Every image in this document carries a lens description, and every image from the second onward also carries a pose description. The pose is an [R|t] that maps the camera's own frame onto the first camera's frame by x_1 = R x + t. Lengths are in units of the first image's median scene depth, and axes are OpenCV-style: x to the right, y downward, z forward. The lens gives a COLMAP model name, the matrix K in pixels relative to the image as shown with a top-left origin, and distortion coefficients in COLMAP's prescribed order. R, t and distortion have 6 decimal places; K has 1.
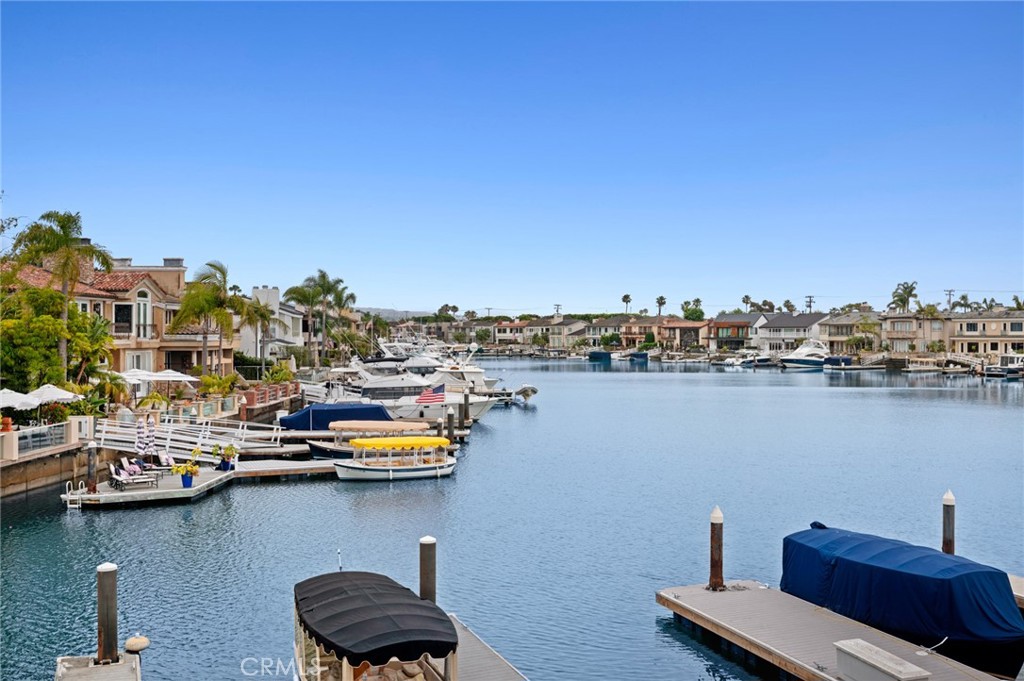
lens RADIAL K [[989.8, 0, 515.4], [0, 989.8, 339.0], [0, 0, 1]] dist [-0.003688, 0.002603]
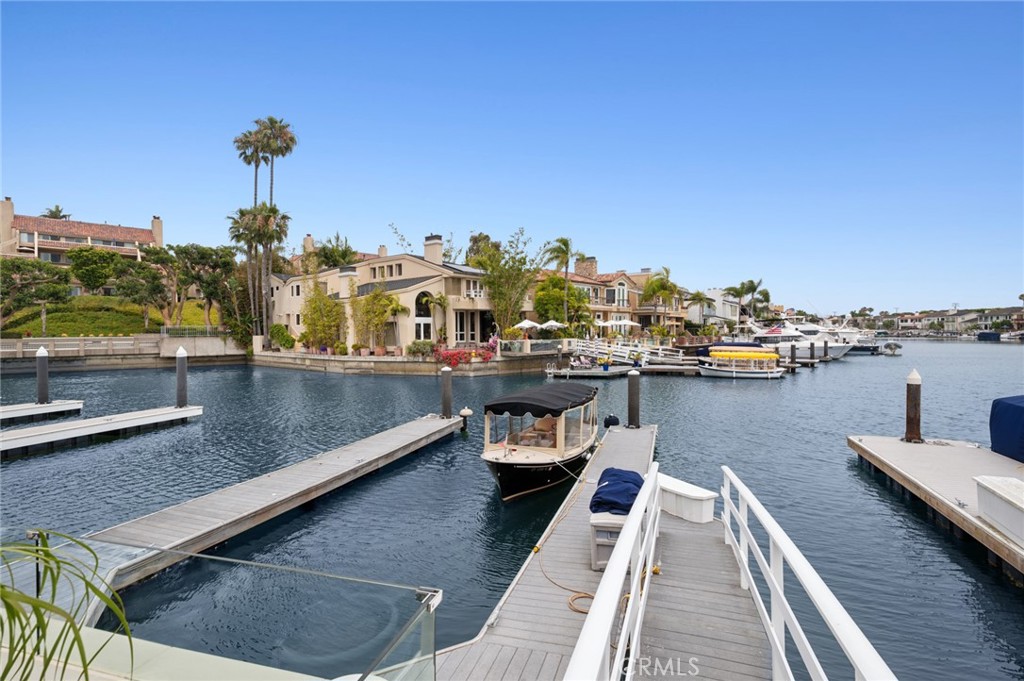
lens RADIAL K [[498.3, 0, 513.2], [0, 498.3, 352.7], [0, 0, 1]] dist [0.009575, -0.000996]
pose [[0.770268, 0.022652, -0.637318, 0.047677], [0.002194, 0.999269, 0.038167, 0.029652], [0.637717, -0.030797, 0.769655, 0.066349]]
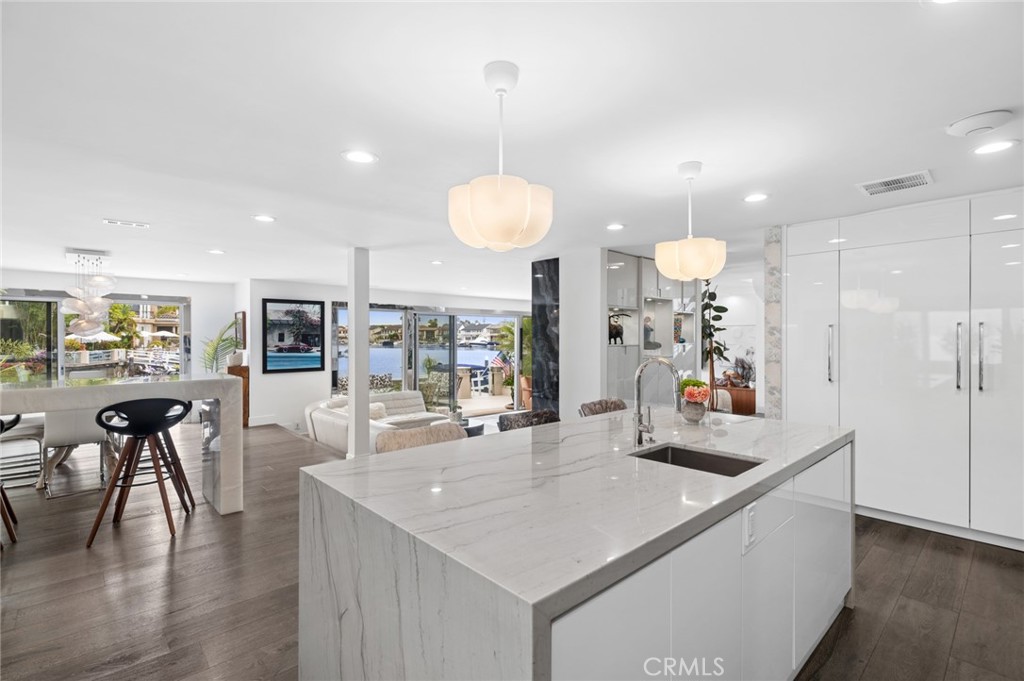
lens RADIAL K [[470.7, 0, 517.4], [0, 470.7, 339.0], [0, 0, 1]] dist [-0.000156, -0.000803]
pose [[0.940305, -0.000450, 0.340332, 0.007808], [0.001628, 0.999994, -0.003176, 0.026766], [-0.340329, 0.003540, 0.940300, -0.098508]]
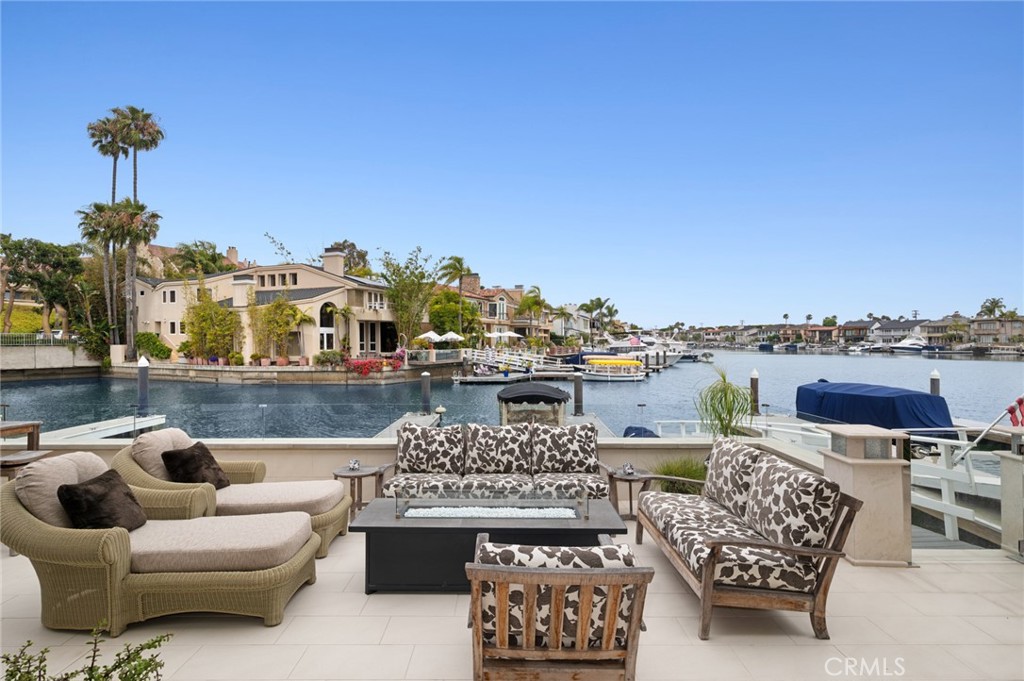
lens RADIAL K [[501.6, 0, 512.0], [0, 501.6, 340.5], [0, 0, 1]] dist [0.008930, -0.000619]
pose [[0.922411, 0.000069, -0.386209, 0.034117], [-0.002427, 0.999981, -0.005618, 0.028869], [0.386201, 0.006120, 0.922394, 0.009197]]
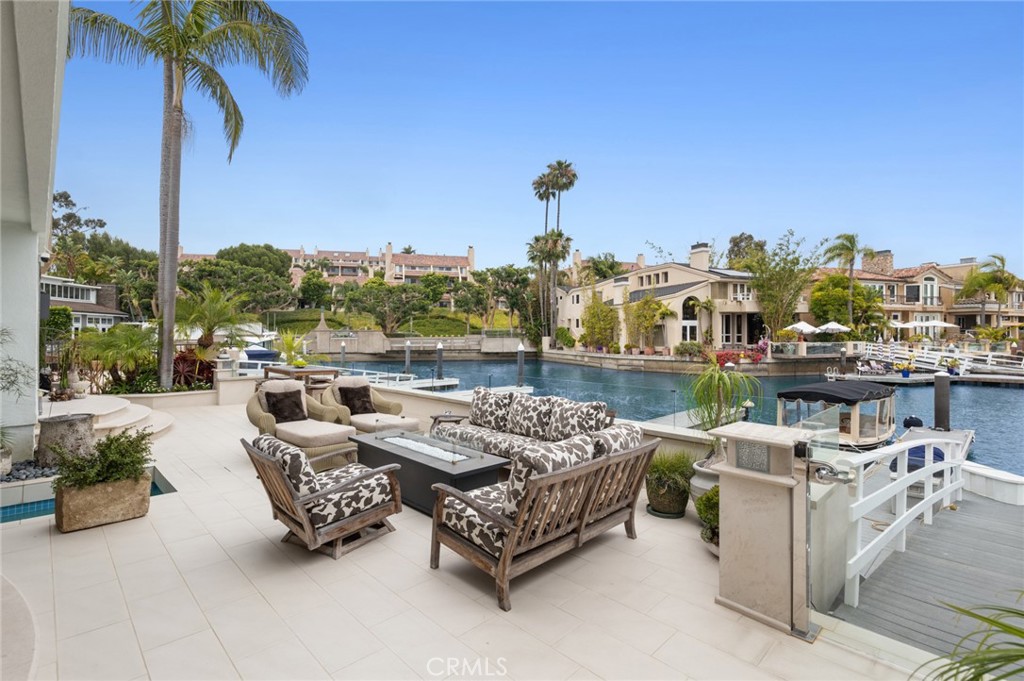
lens RADIAL K [[477.2, 0, 510.3], [0, 477.2, 335.7], [0, 0, 1]] dist [0.001612, 0.000133]
pose [[0.362027, 0.001034, -0.932167, 0.066100], [-0.003341, 0.999994, -0.000188, 0.030215], [0.932162, 0.003182, 0.362029, 0.034205]]
